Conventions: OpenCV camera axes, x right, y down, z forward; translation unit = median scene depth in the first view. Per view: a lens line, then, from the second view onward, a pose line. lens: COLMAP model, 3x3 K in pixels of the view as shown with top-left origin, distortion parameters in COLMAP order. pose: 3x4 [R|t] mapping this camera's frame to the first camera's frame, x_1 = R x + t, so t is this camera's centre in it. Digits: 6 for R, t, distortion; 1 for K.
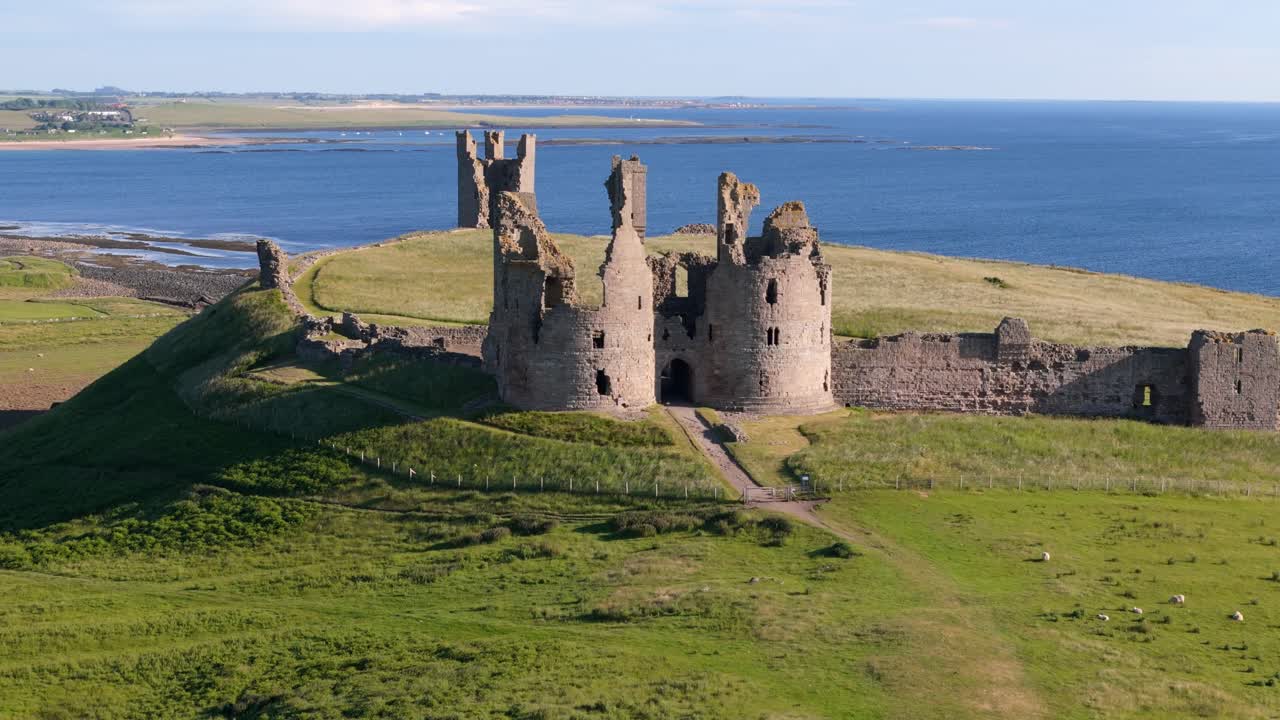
lens RADIAL K [[2664.8, 0, 640.0], [0, 2664.8, 360.0], [0, 0, 1]] dist [-0.179849, 0.538068]
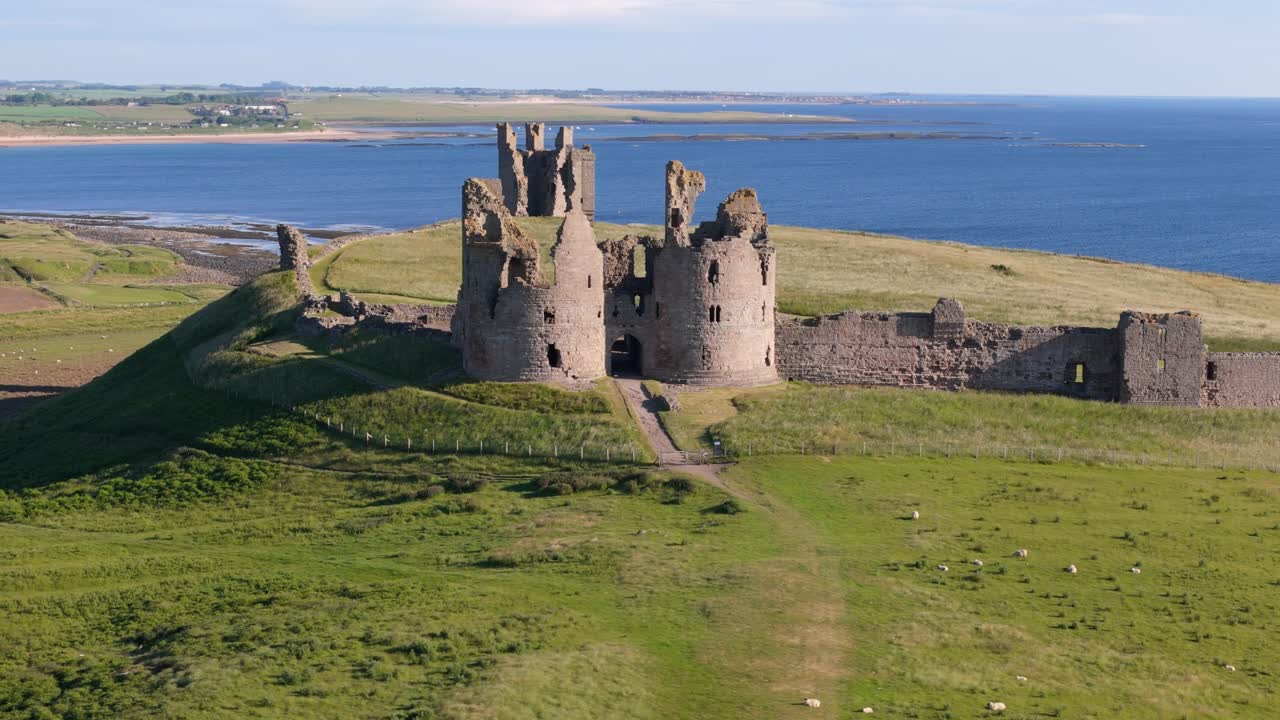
lens RADIAL K [[2664.8, 0, 640.0], [0, 2664.8, 360.0], [0, 0, 1]] dist [-0.179849, 0.538068]
pose [[0.998069, 0.007224, -0.061686, 0.086090], [-0.007128, 0.999973, 0.001771, 0.007981], [0.061697, -0.001327, 0.998094, -0.069569]]
